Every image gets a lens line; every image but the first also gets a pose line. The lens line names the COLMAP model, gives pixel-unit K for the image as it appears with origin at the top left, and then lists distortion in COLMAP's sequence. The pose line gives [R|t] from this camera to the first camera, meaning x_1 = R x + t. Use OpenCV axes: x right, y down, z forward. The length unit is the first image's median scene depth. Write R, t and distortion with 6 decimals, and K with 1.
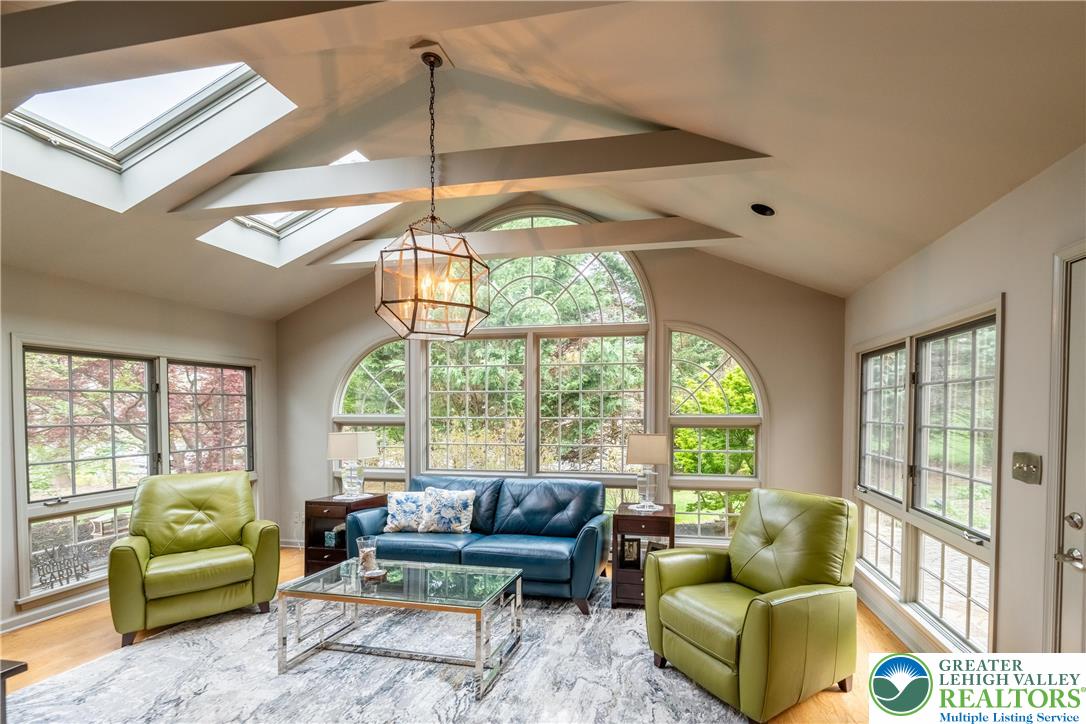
lens RADIAL K [[508.0, 0, 545.2], [0, 508.0, 413.4], [0, 0, 1]] dist [-0.000289, -0.000075]
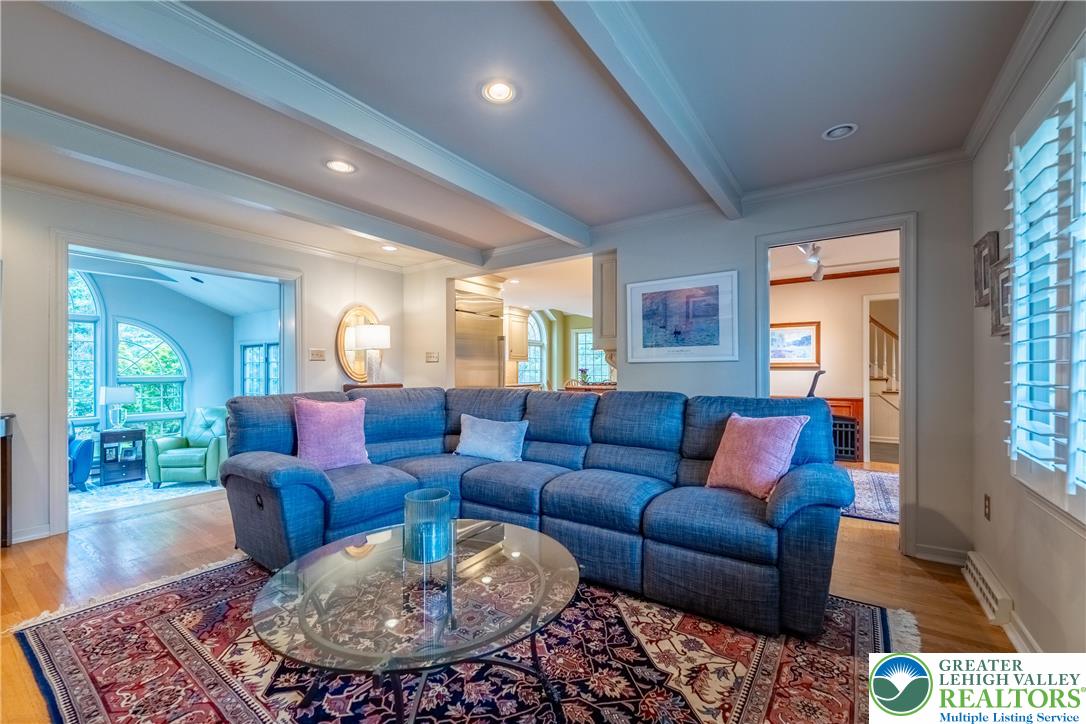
lens RADIAL K [[446.0, 0, 541.9], [0, 446.0, 371.8], [0, 0, 1]] dist [-0.000819, -0.000160]
pose [[0.385970, -0.000001, 0.922511, -0.628070], [0.013201, 0.999898, -0.005522, 0.018276], [-0.922417, 0.014310, 0.385931, -0.887759]]
